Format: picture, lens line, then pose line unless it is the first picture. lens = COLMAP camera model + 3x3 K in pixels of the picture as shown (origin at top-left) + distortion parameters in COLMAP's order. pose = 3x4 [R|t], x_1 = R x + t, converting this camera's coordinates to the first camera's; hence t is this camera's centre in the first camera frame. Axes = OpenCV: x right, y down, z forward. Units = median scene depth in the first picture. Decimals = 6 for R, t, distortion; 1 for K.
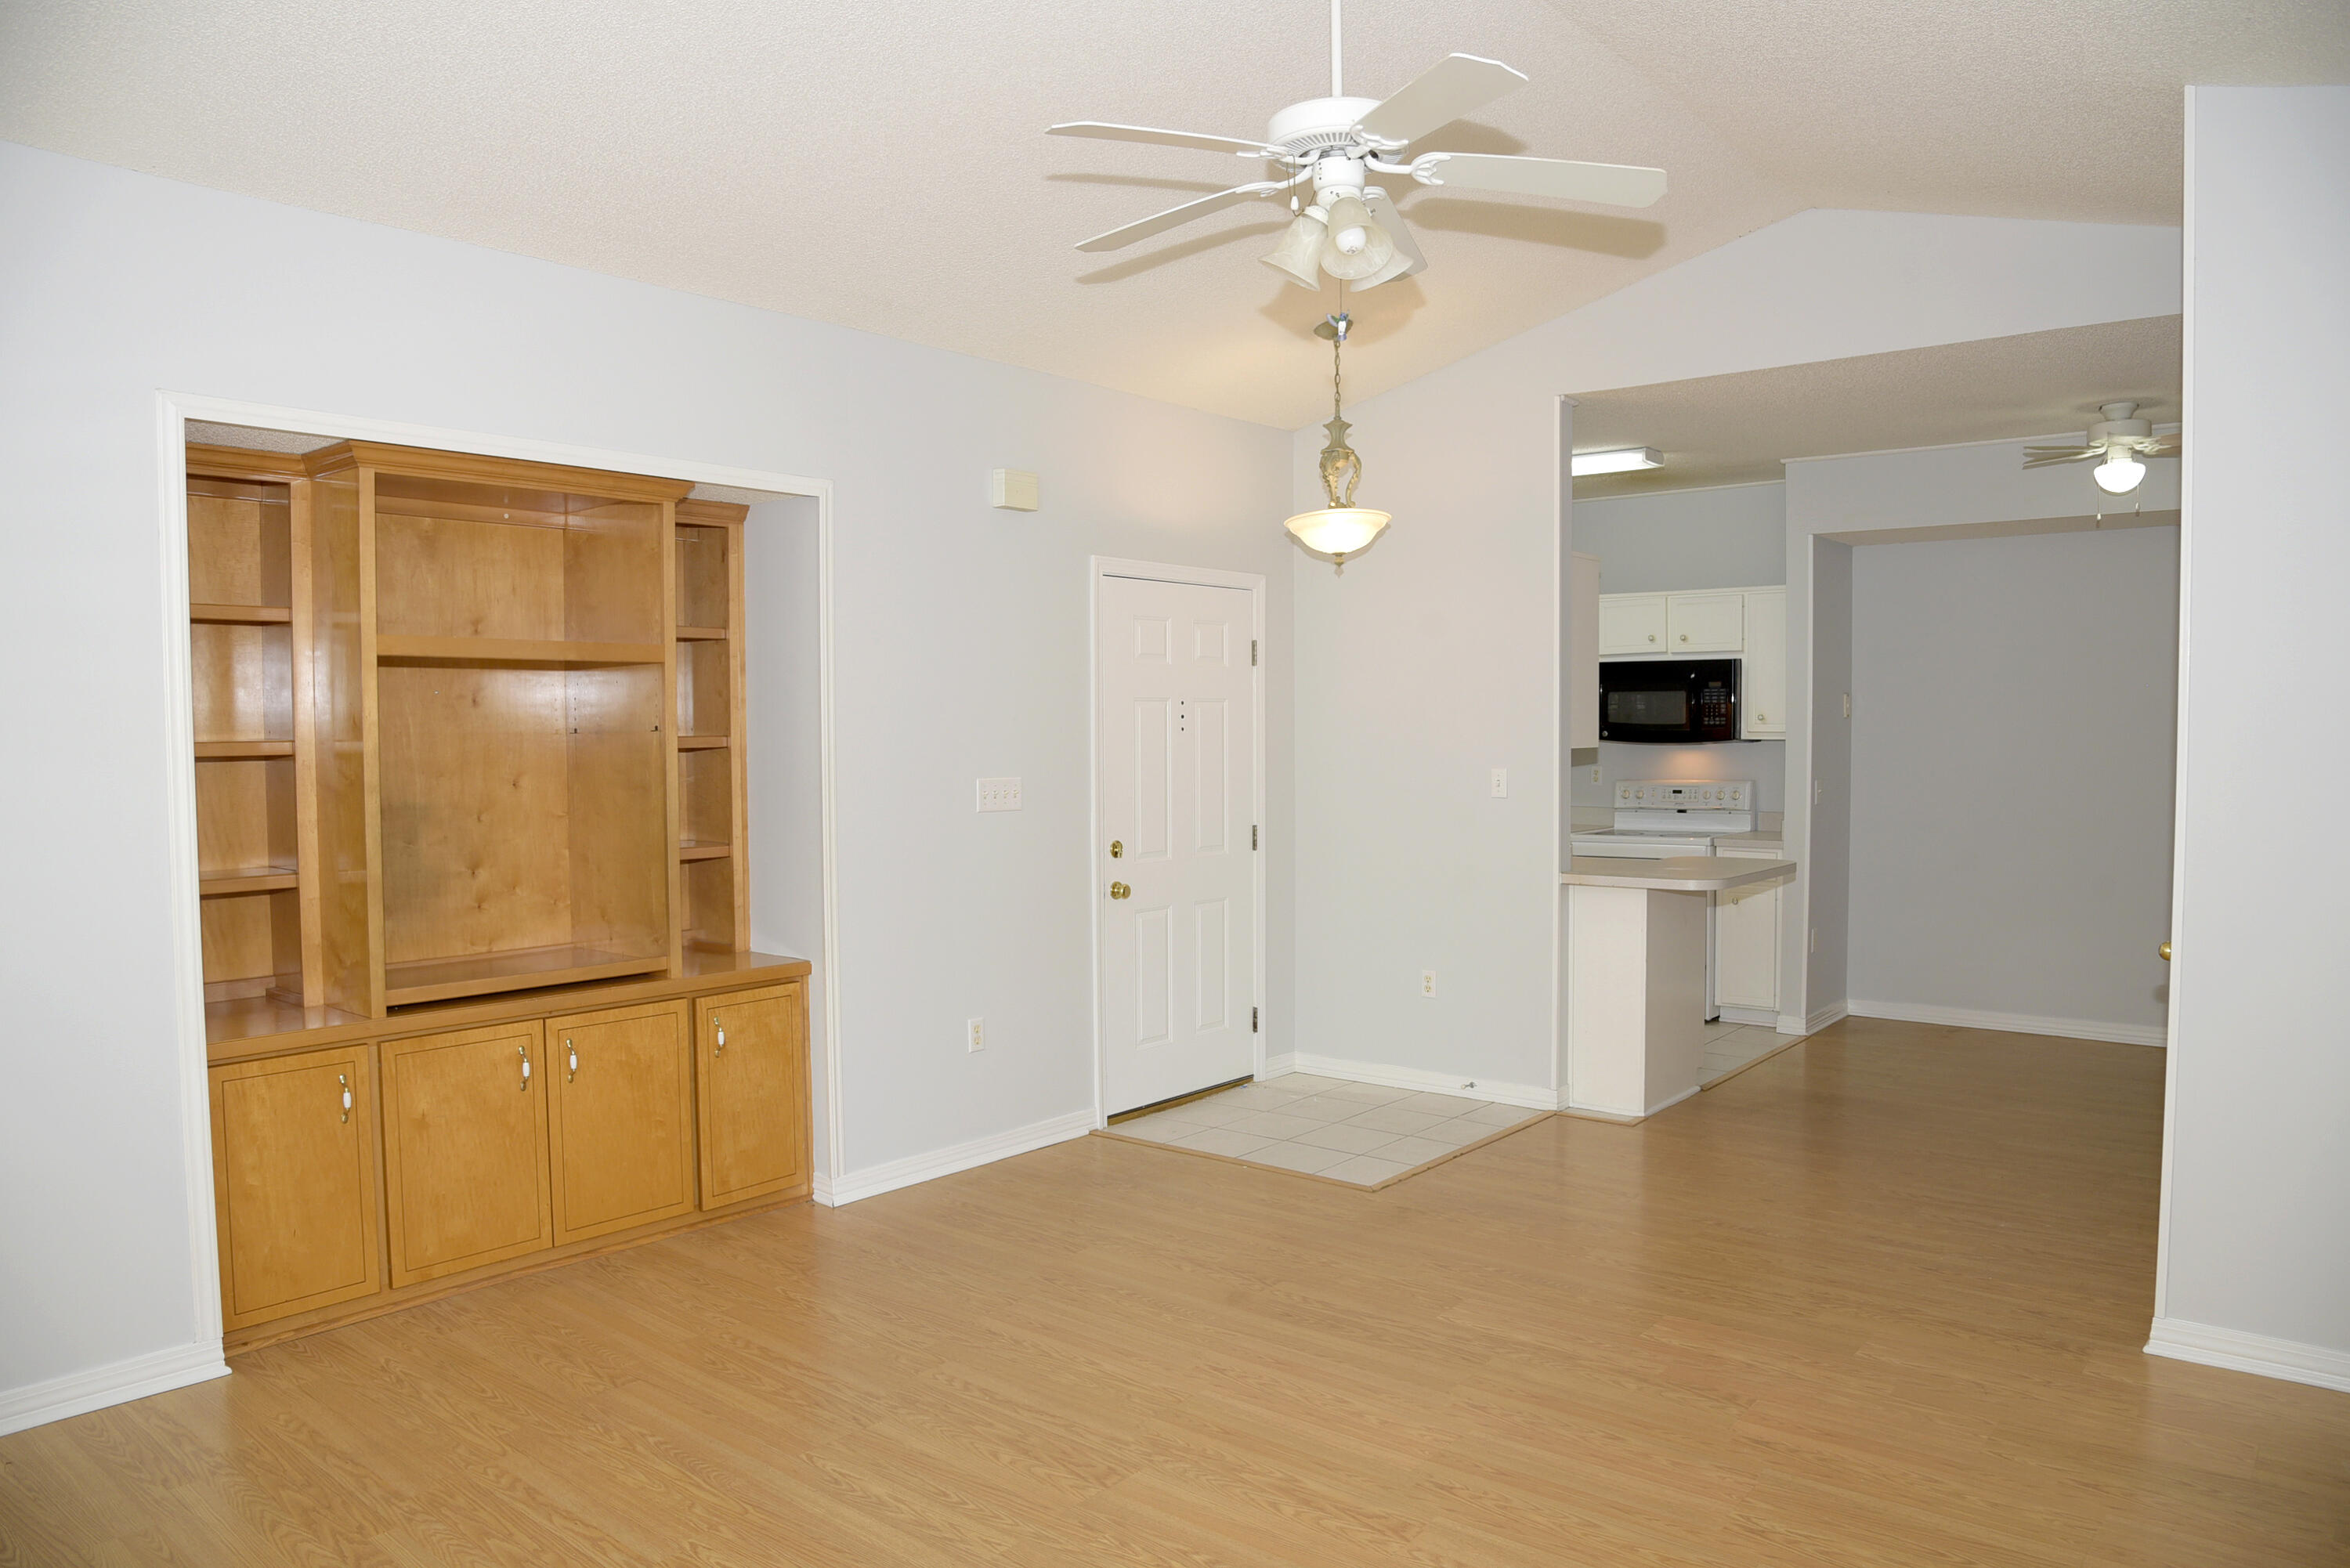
lens RADIAL K [[1577.8, 0, 1174.7], [0, 1577.8, 814.4], [0, 0, 1]] dist [-0.139530, 0.071086]
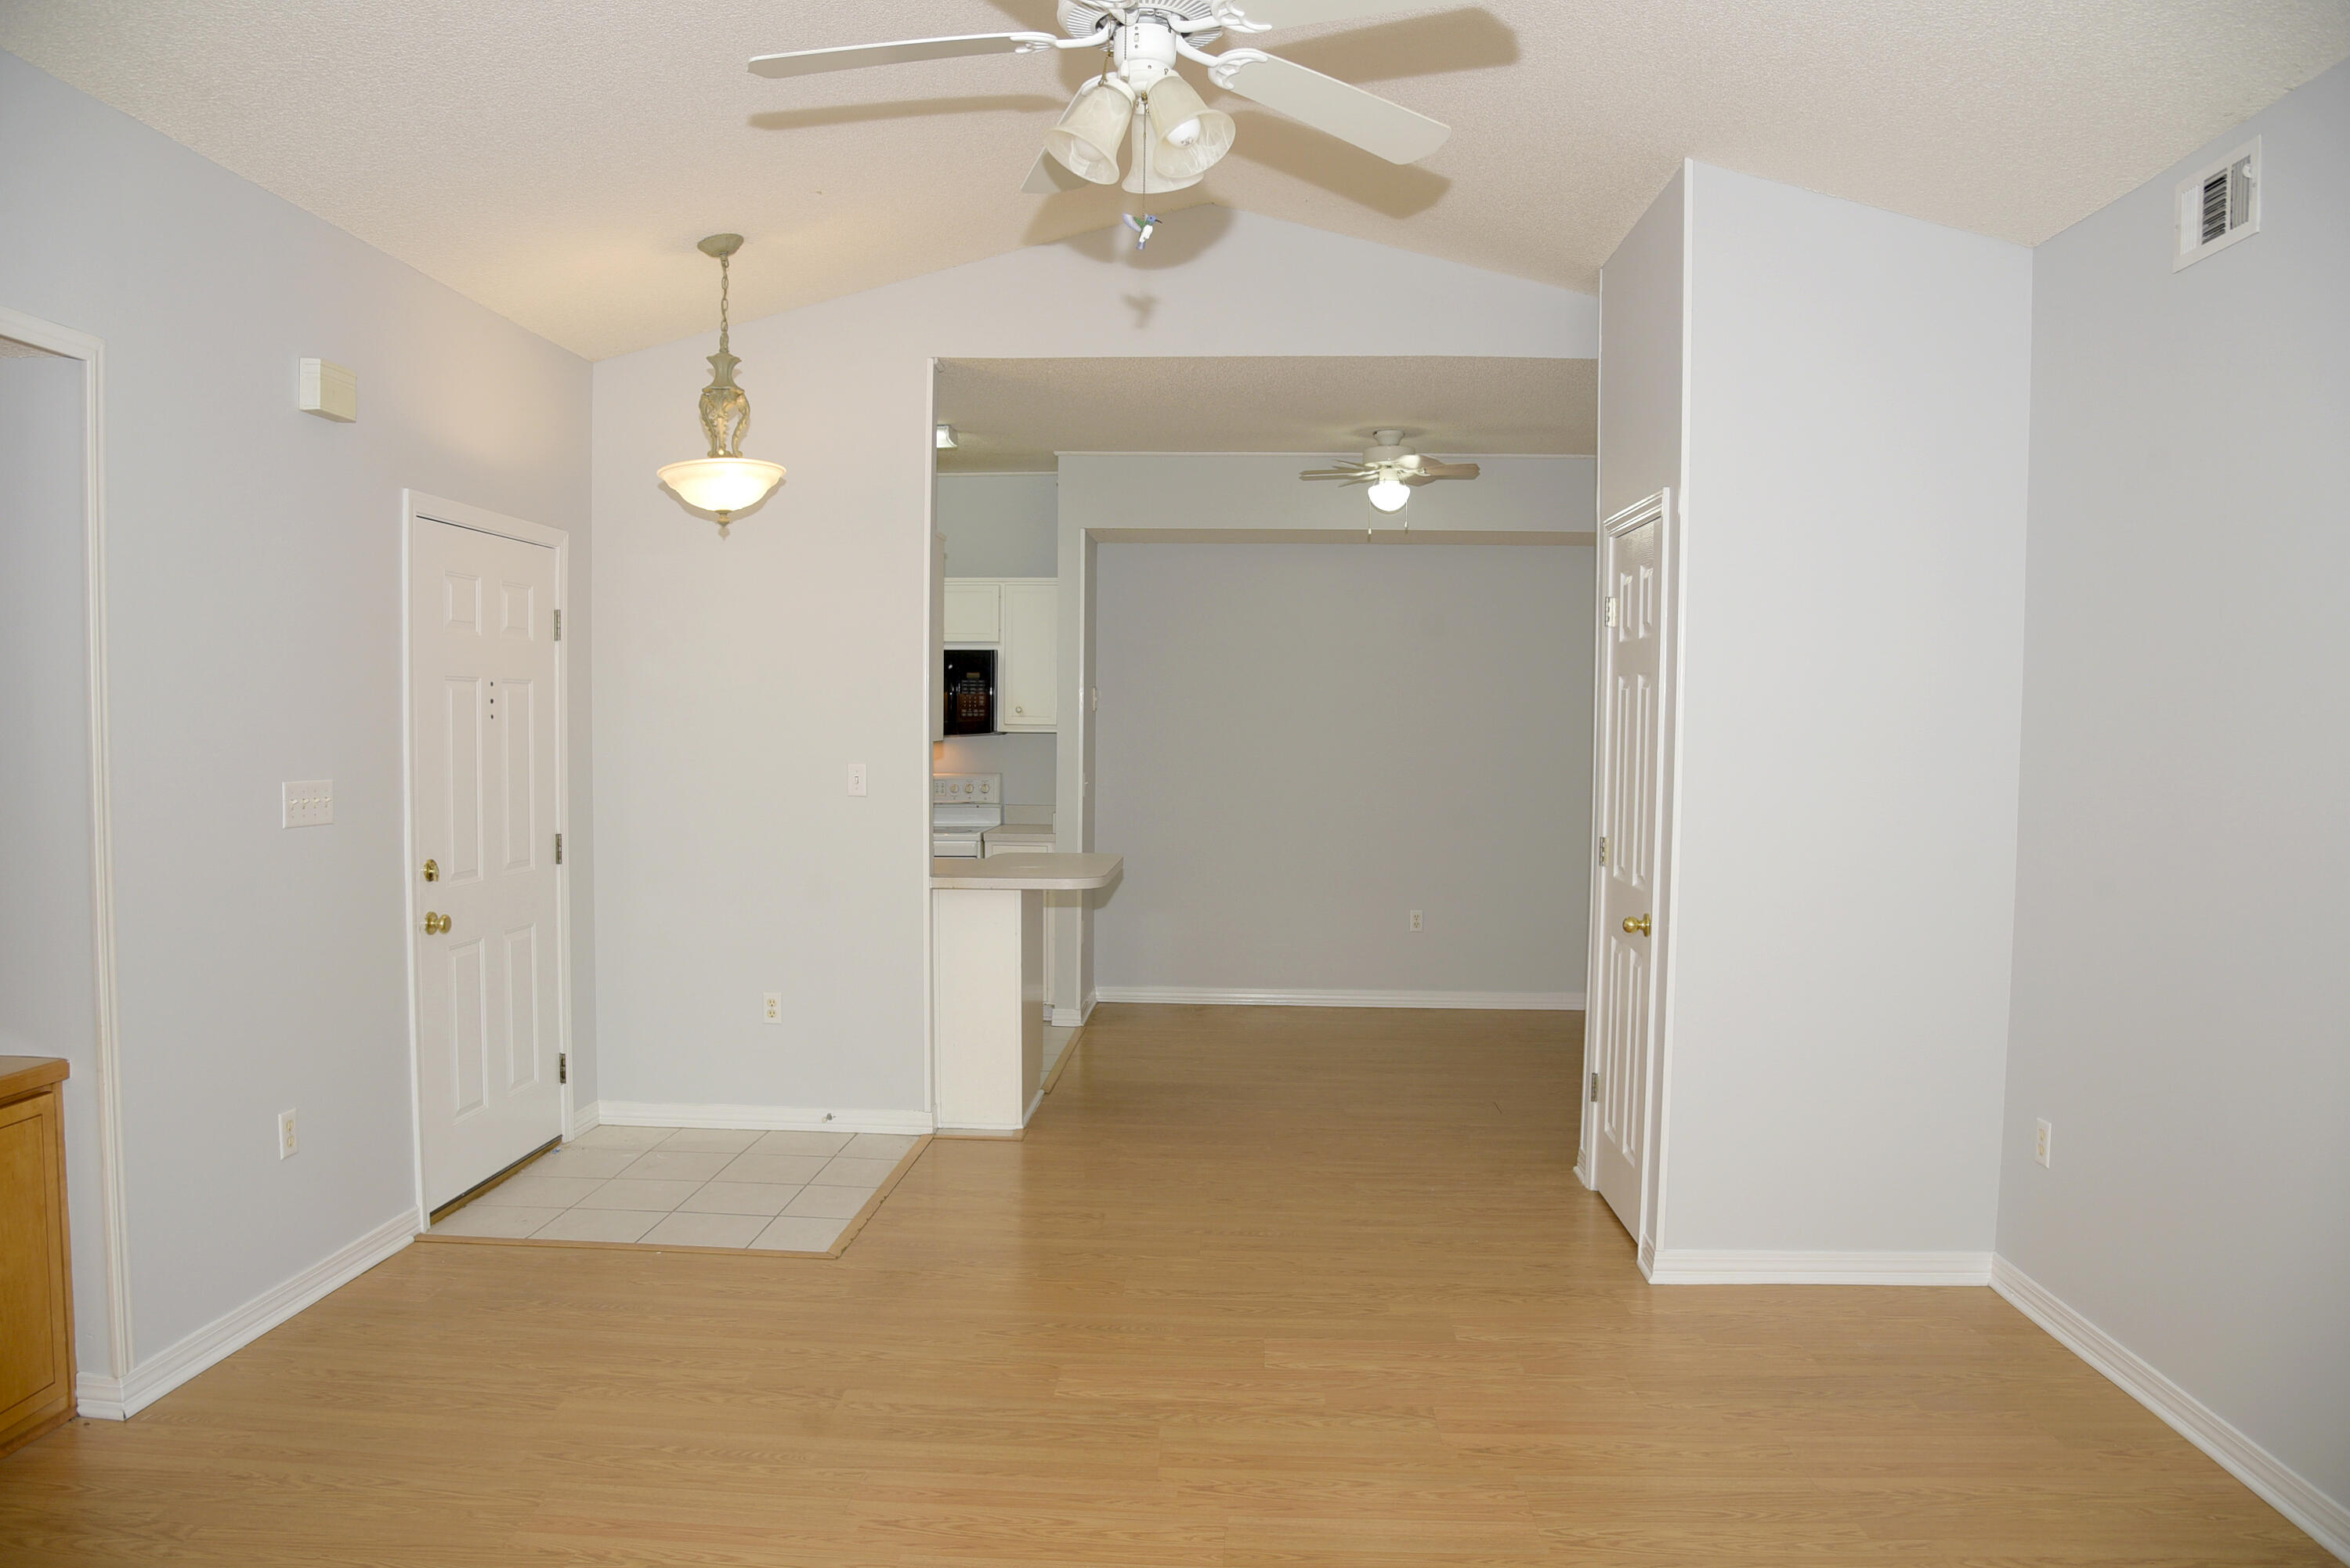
lens RADIAL K [[1577.8, 0, 1174.7], [0, 1577.8, 814.4], [0, 0, 1]] dist [-0.139530, 0.071086]
pose [[0.798287, -0.022180, 0.601869, -0.202832], [0.018759, 0.999752, 0.011961, -0.007933], [-0.601985, 0.001742, 0.798505, 0.180674]]
